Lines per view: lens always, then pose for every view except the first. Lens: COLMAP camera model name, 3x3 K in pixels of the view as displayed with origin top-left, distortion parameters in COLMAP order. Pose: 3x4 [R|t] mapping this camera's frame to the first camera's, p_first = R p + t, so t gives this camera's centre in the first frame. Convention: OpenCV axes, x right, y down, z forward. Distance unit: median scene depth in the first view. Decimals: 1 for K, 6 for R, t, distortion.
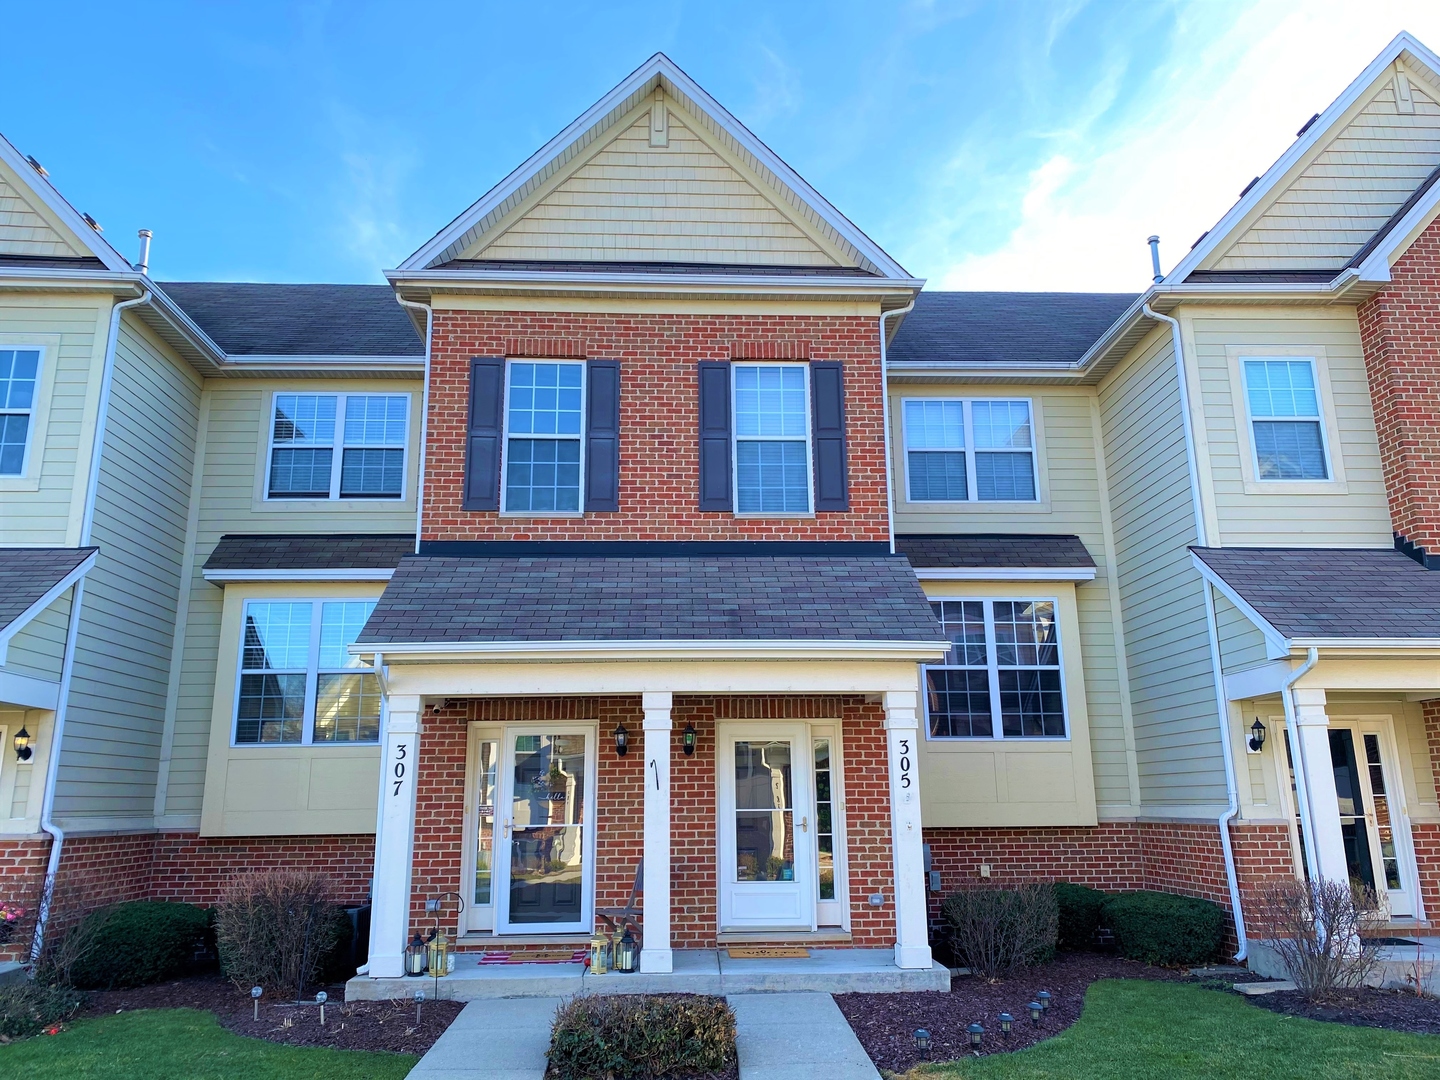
lens RADIAL K [[1075.5, 0, 720.5], [0, 1075.5, 520.3], [0, 0, 1]] dist [0.046178, -0.069502]
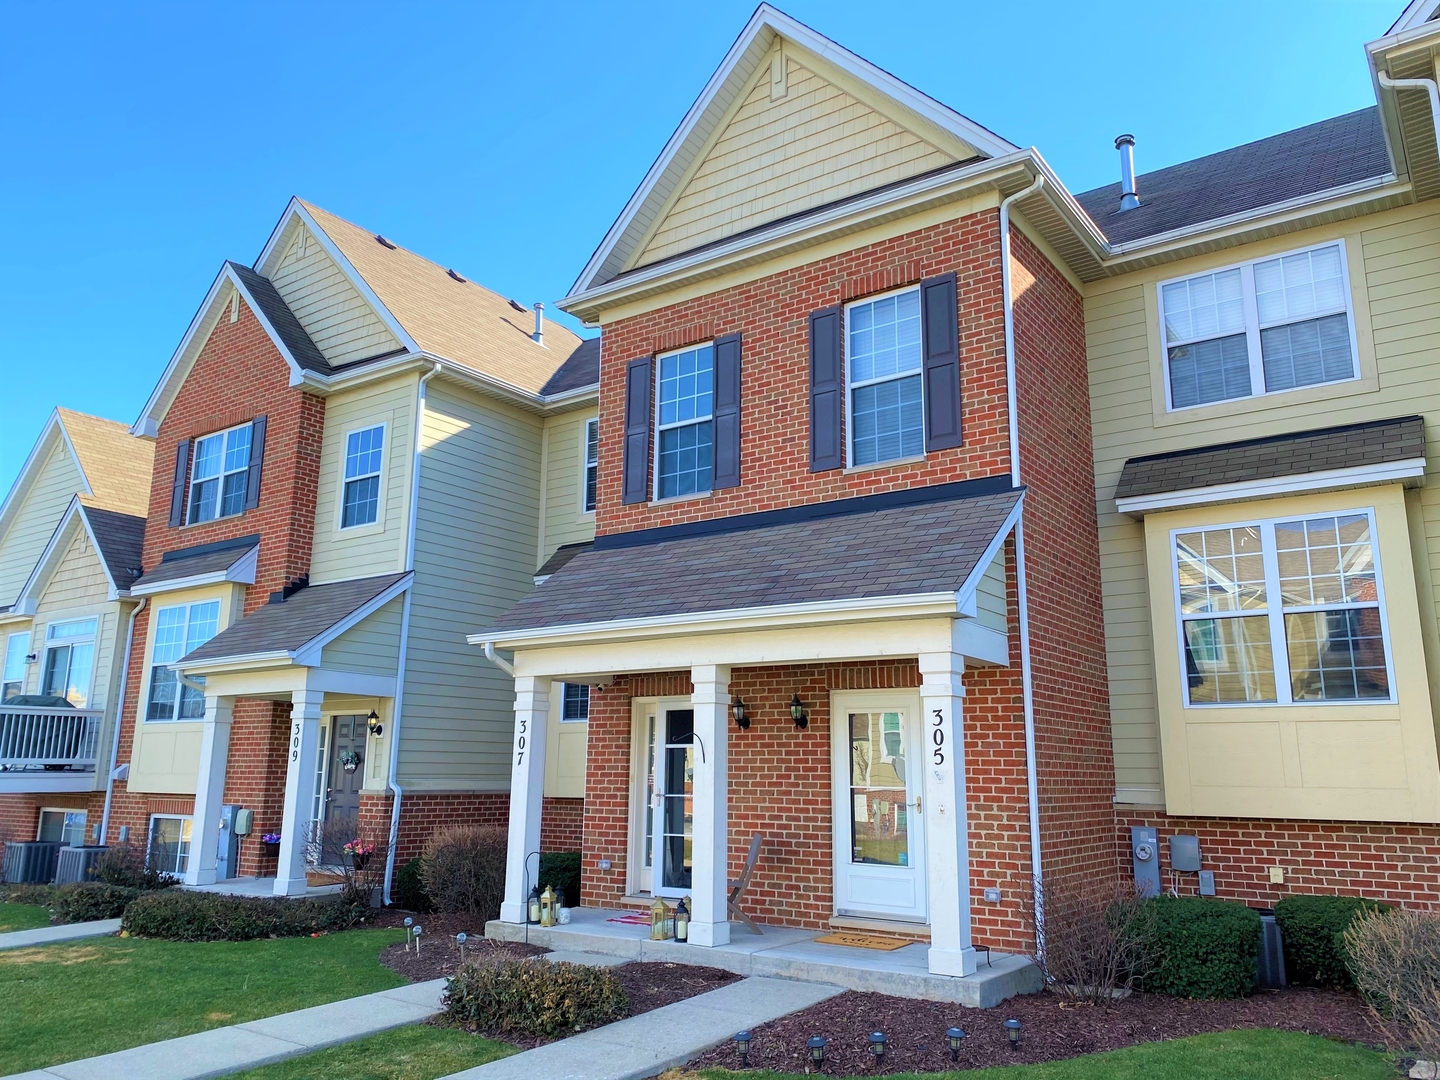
lens RADIAL K [[1075.5, 0, 724.0], [0, 1075.5, 532.2], [0, 0, 1]] dist [0.046178, -0.069502]
pose [[0.787443, -0.117083, -0.605166, 0.483726], [0.137850, 0.990377, -0.012240, 0.044462], [0.600776, -0.073784, 0.796005, 0.195865]]
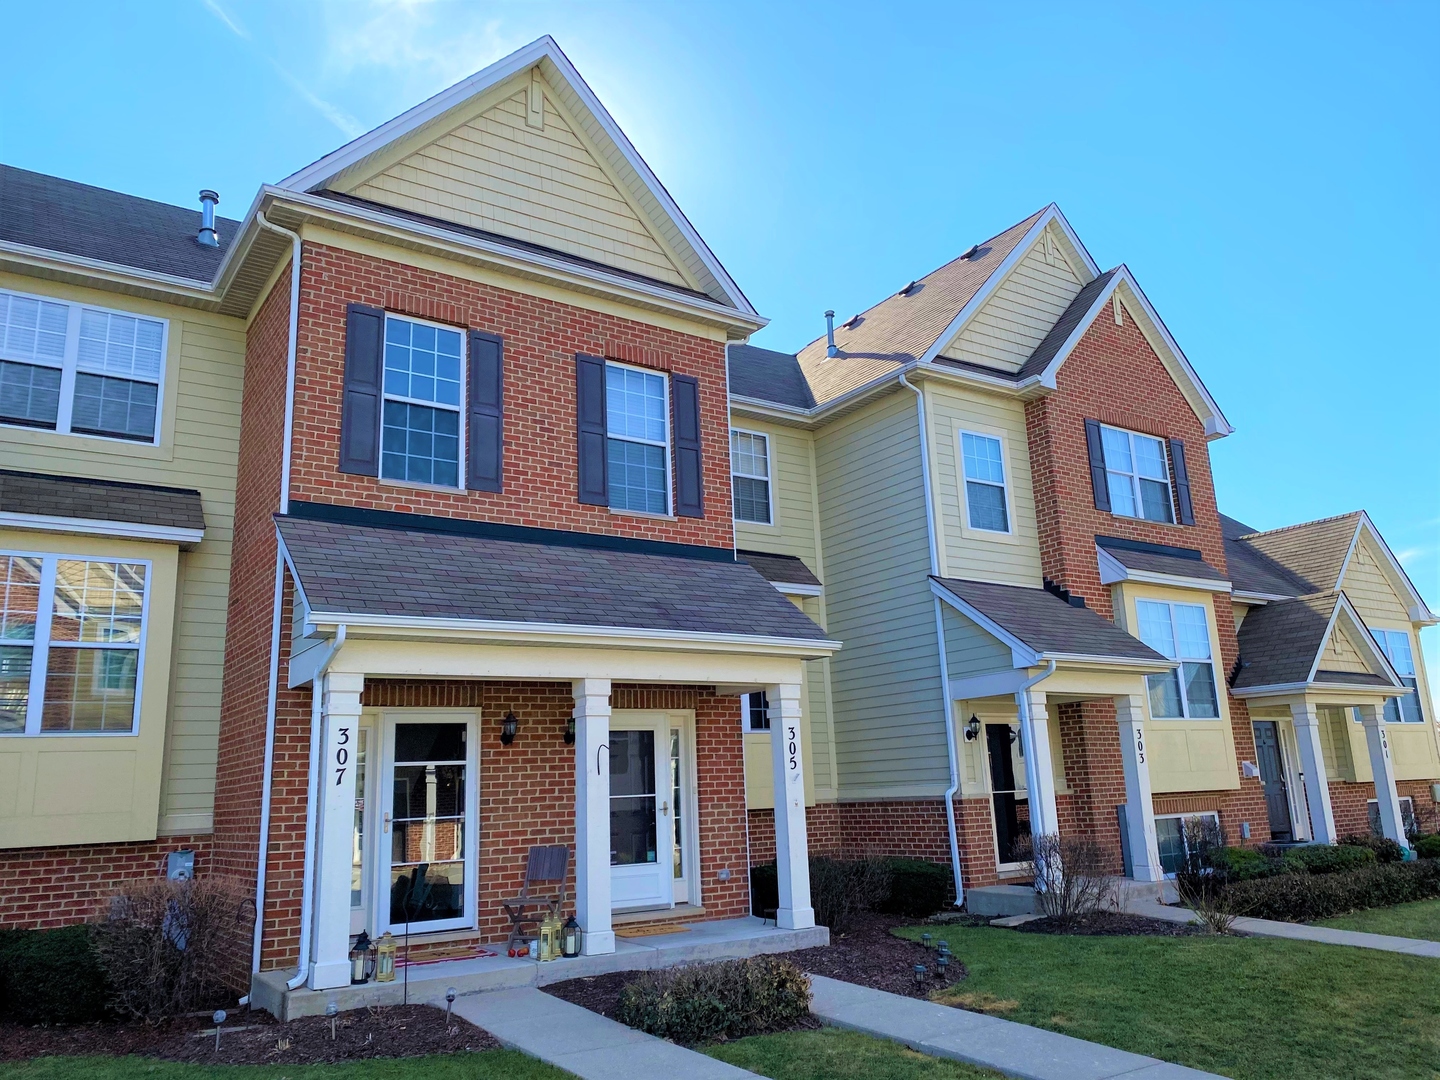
lens RADIAL K [[1075.5, 0, 722.2], [0, 1075.5, 525.5], [0, 0, 1]] dist [0.046178, -0.069502]
pose [[0.853779, 0.103139, 0.510317, -0.414036], [-0.100051, 0.994415, -0.033589, 0.033246], [-0.510931, -0.022380, 0.859330, 0.064097]]
